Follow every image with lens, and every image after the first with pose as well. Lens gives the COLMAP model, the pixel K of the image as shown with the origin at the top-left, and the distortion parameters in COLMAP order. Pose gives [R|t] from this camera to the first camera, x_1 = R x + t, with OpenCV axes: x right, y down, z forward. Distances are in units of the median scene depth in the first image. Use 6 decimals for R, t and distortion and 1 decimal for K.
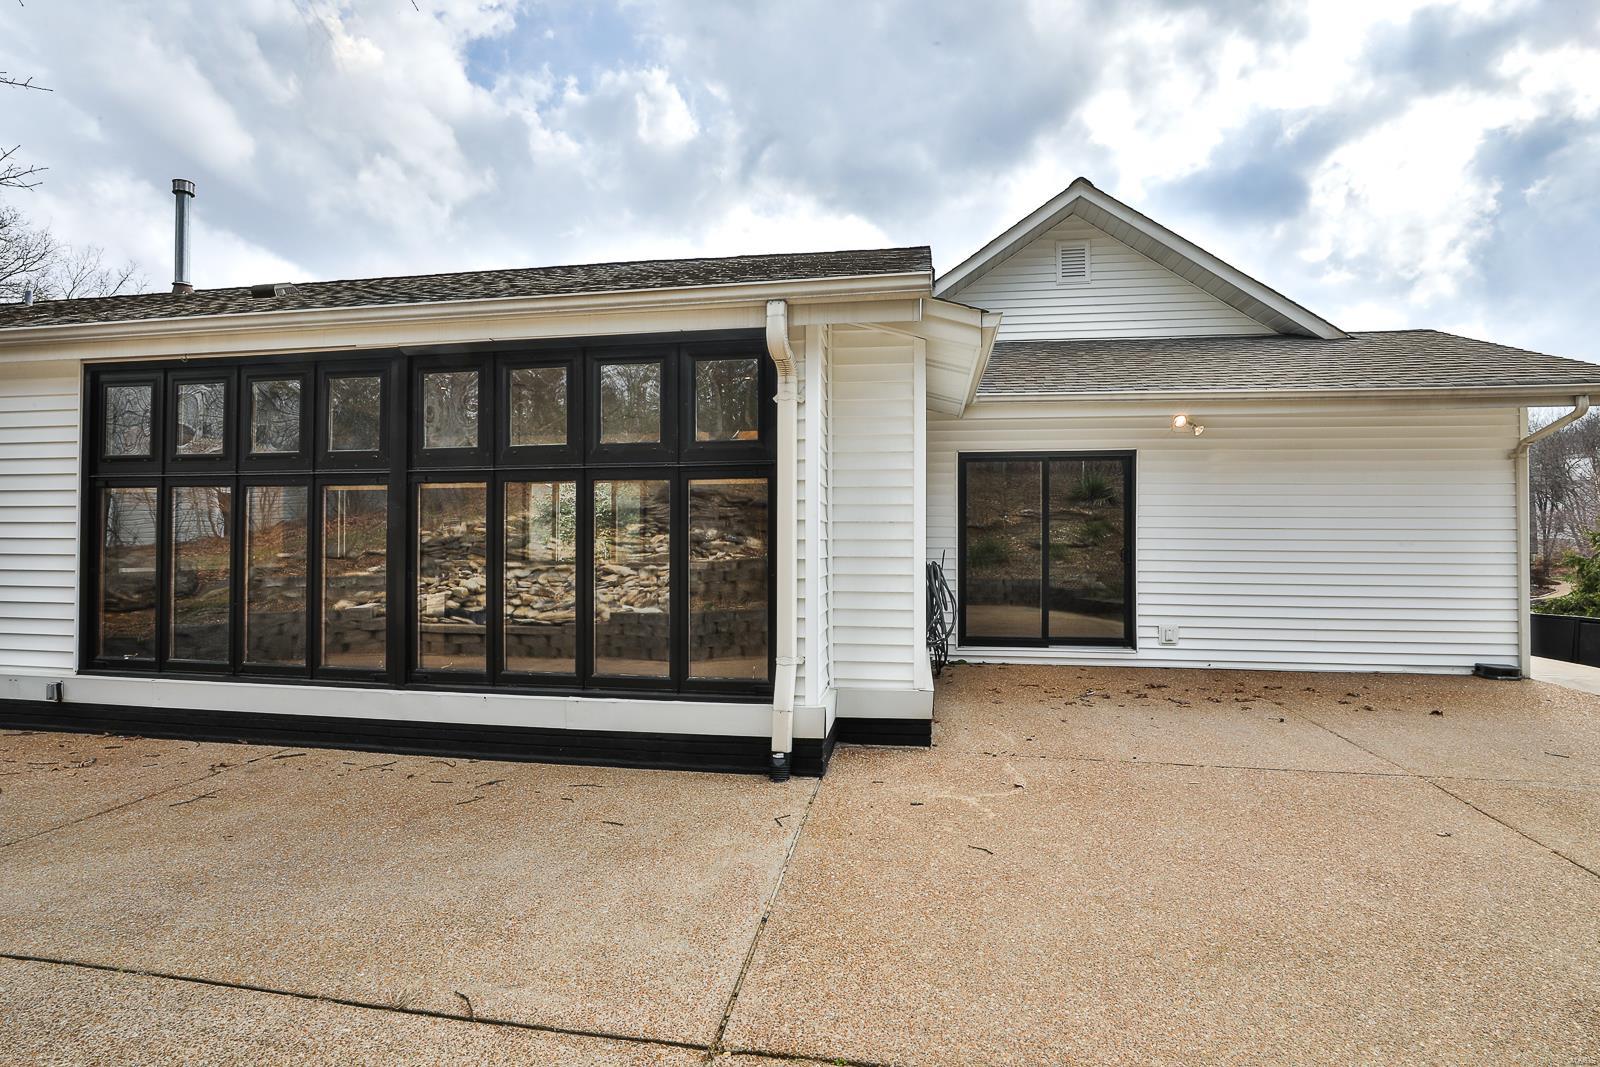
lens RADIAL K [[787.1, 0, 800.0], [0, 787.1, 533.5], [0, 0, 1]] dist [-0.040503, -0.000075]
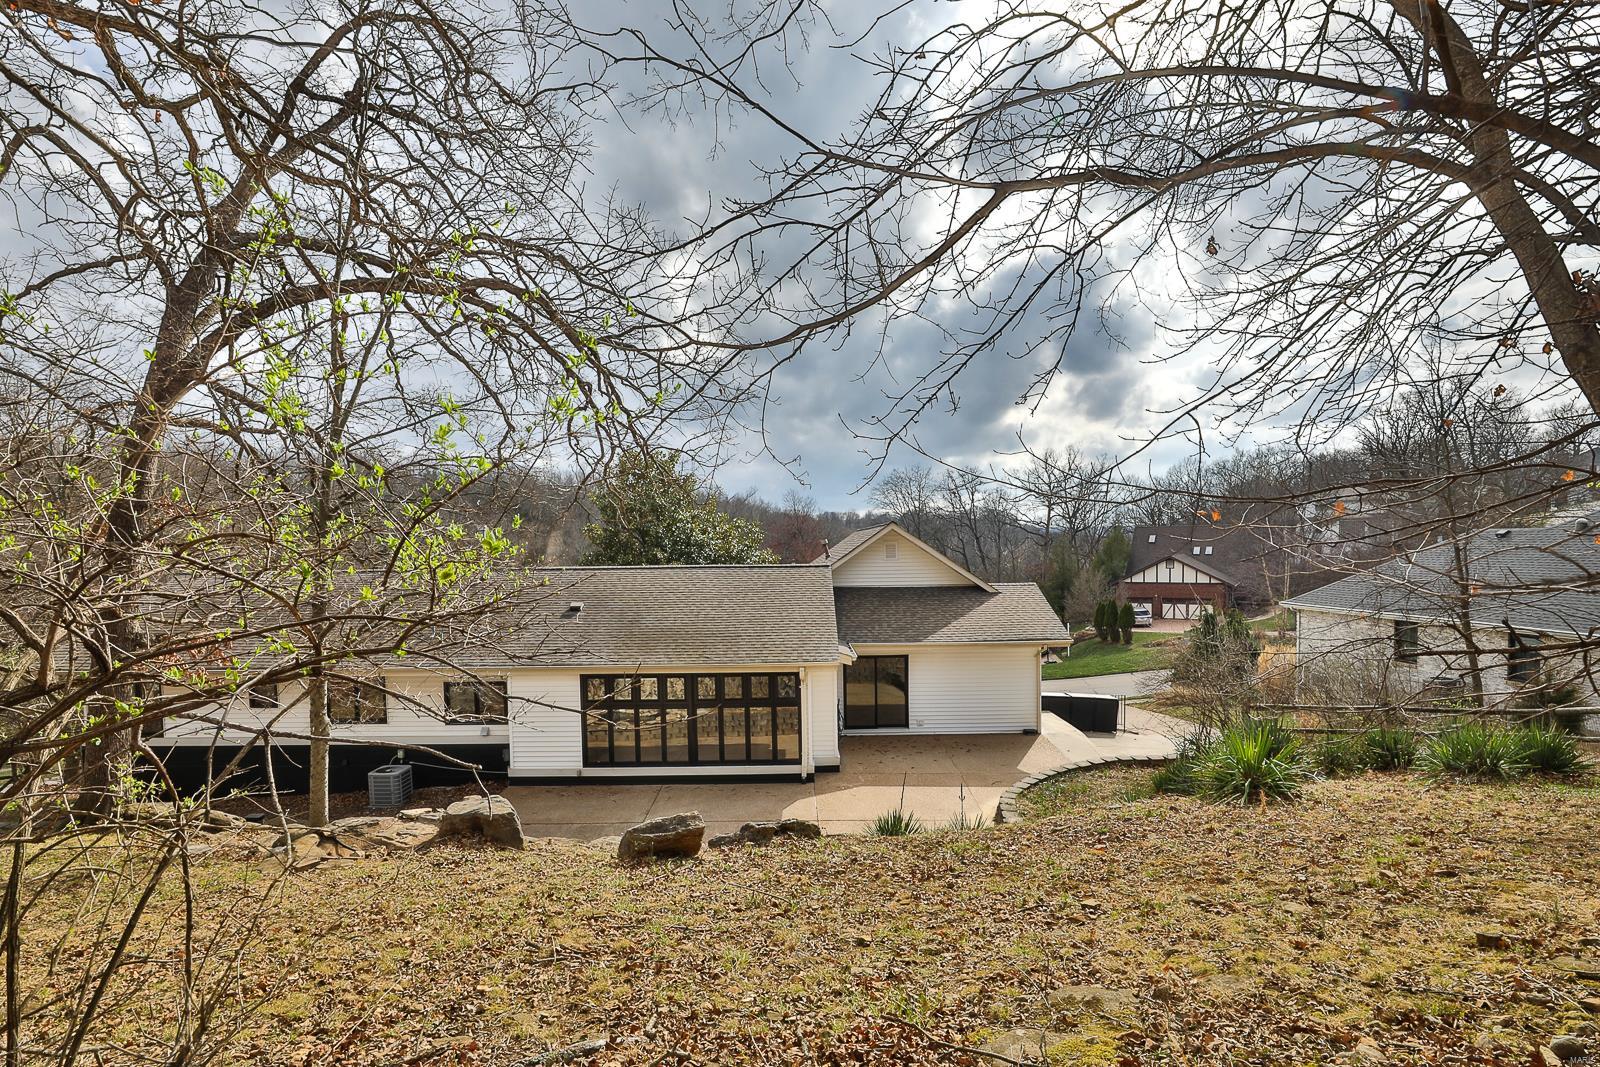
lens RADIAL K [[787.1, 0, 800.0], [0, 787.1, 533.5], [0, 0, 1]] dist [-0.040503, -0.000075]
pose [[0.987042, -0.015972, 0.159665, -0.634671], [0.015592, 0.999872, 0.003628, -0.932534], [-0.159702, -0.001091, 0.987165, -2.803930]]
